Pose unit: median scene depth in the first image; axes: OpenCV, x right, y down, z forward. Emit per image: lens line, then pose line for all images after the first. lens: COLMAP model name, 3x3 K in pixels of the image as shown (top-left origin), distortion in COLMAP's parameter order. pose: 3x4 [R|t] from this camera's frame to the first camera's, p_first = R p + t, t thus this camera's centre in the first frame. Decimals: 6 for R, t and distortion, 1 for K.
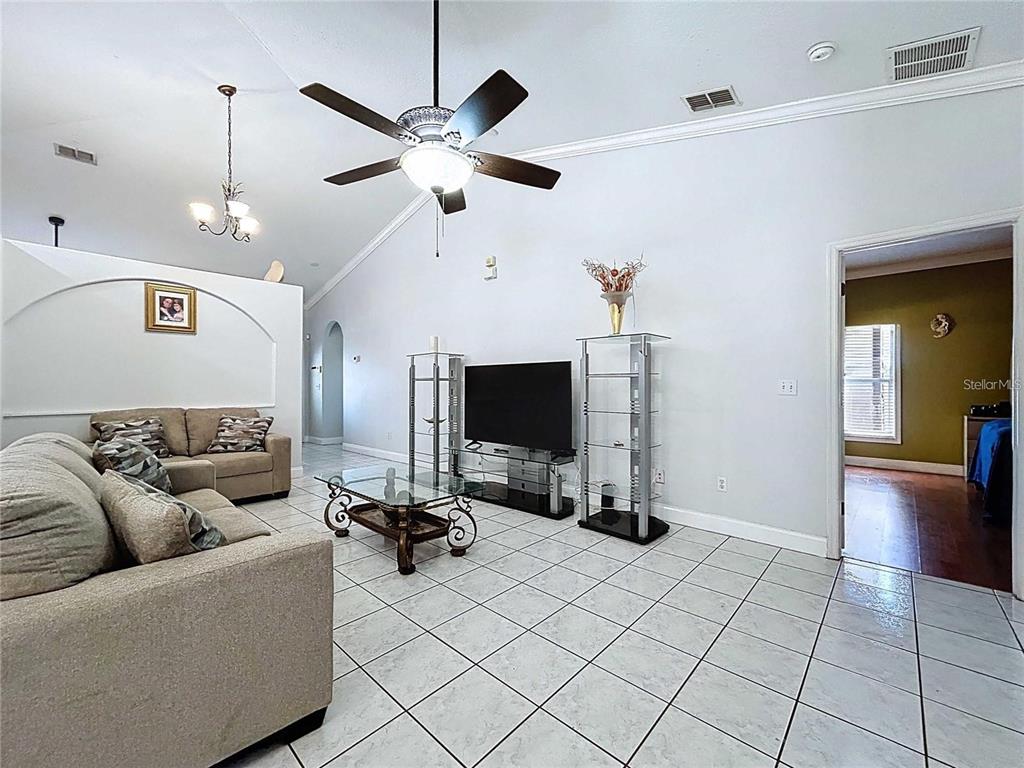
lens RADIAL K [[416.3, 0, 506.2], [0, 416.3, 389.3], [0, 0, 1]] dist [0.001508, 0.000058]
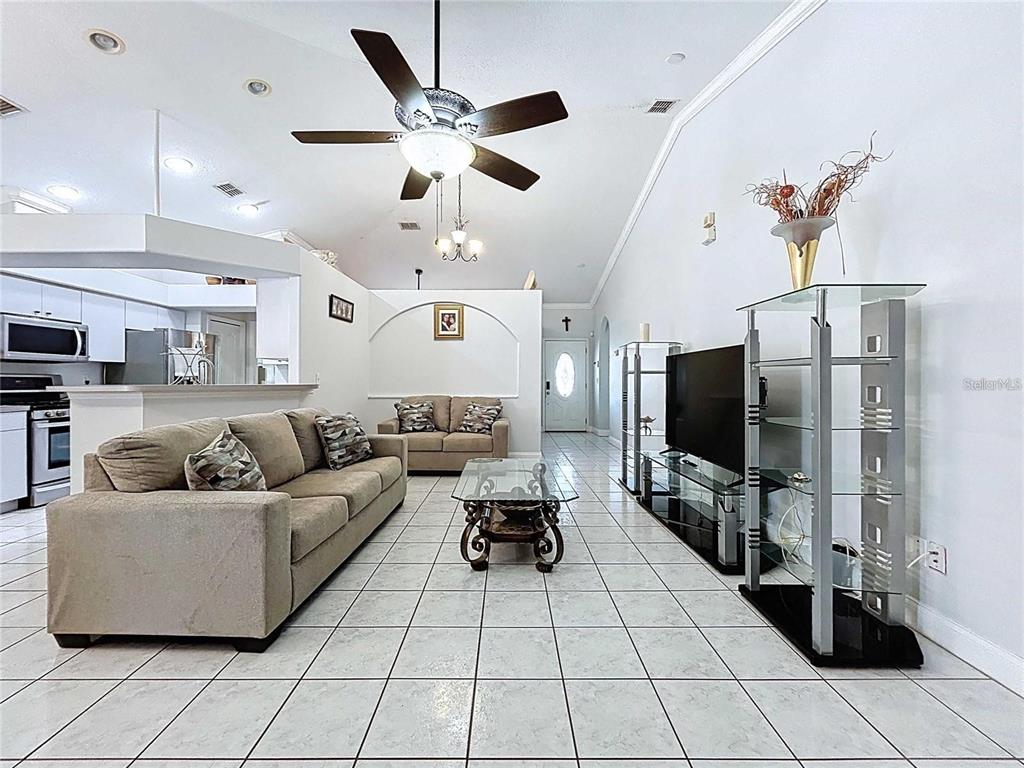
lens RADIAL K [[416.3, 0, 505.1], [0, 416.3, 382.8], [0, 0, 1]] dist [0.001508, 0.000058]
pose [[0.689381, 0.007020, -0.724365, 0.307649], [-0.008044, 0.999966, 0.002035, -0.001015], [0.724354, 0.004424, 0.689414, 0.215539]]
